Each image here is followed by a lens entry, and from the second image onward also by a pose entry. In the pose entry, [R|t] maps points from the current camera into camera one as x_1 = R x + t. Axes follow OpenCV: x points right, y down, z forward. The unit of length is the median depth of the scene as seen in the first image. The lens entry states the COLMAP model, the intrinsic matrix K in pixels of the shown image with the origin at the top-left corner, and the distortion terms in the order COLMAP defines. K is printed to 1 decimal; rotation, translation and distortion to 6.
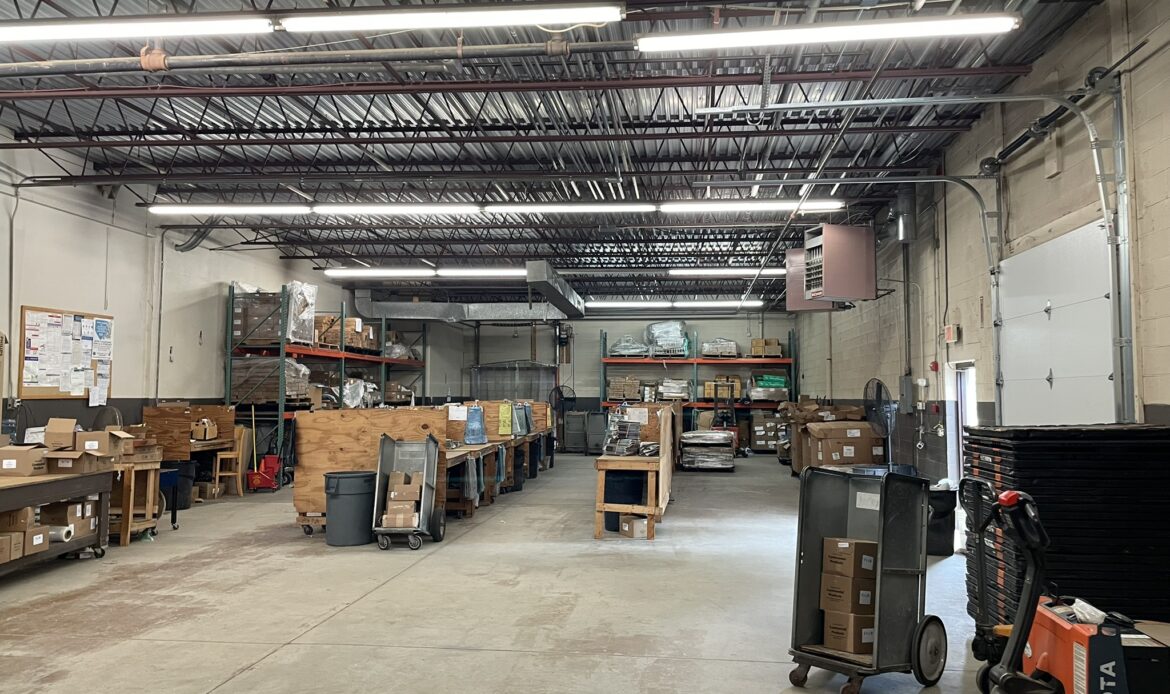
lens RADIAL K [[877.3, 0, 587.7], [0, 877.3, 343.0], [0, 0, 1]] dist [0.079927, -0.099560]
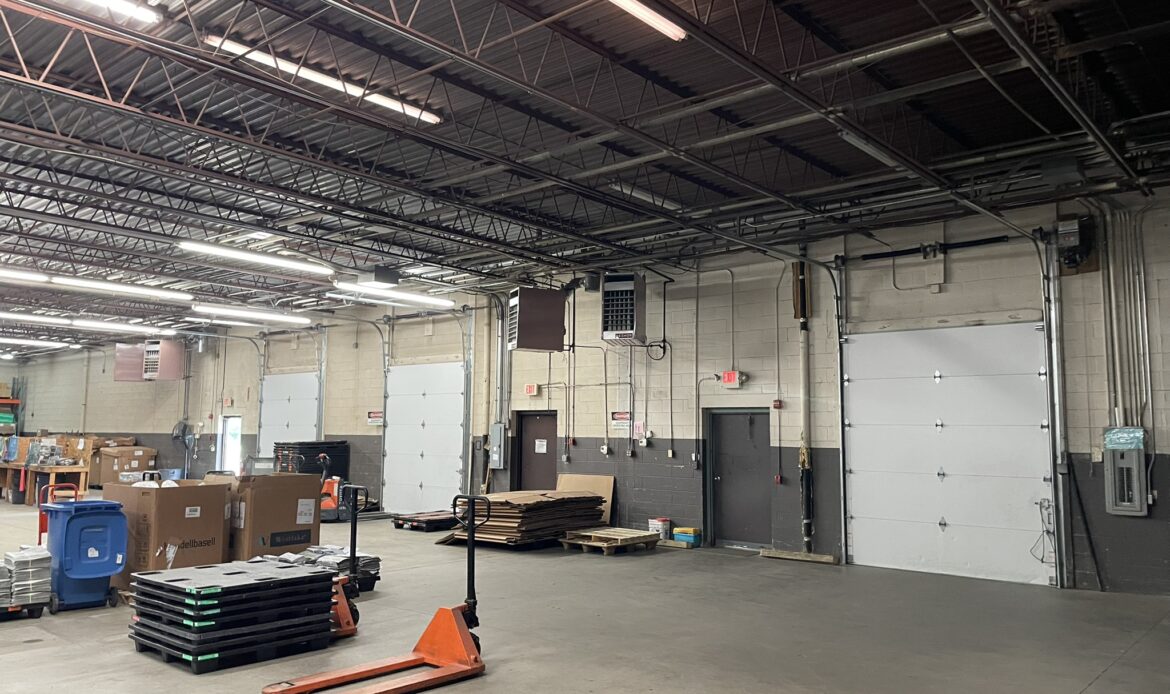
lens RADIAL K [[877.3, 0, 588.1], [0, 877.3, 345.5], [0, 0, 1]] dist [0.079927, -0.099560]
pose [[0.563975, 0.080621, 0.821847, -0.807441], [-0.054551, 0.996686, -0.060339, -0.060239], [-0.823988, -0.010803, 0.566504, -0.858370]]
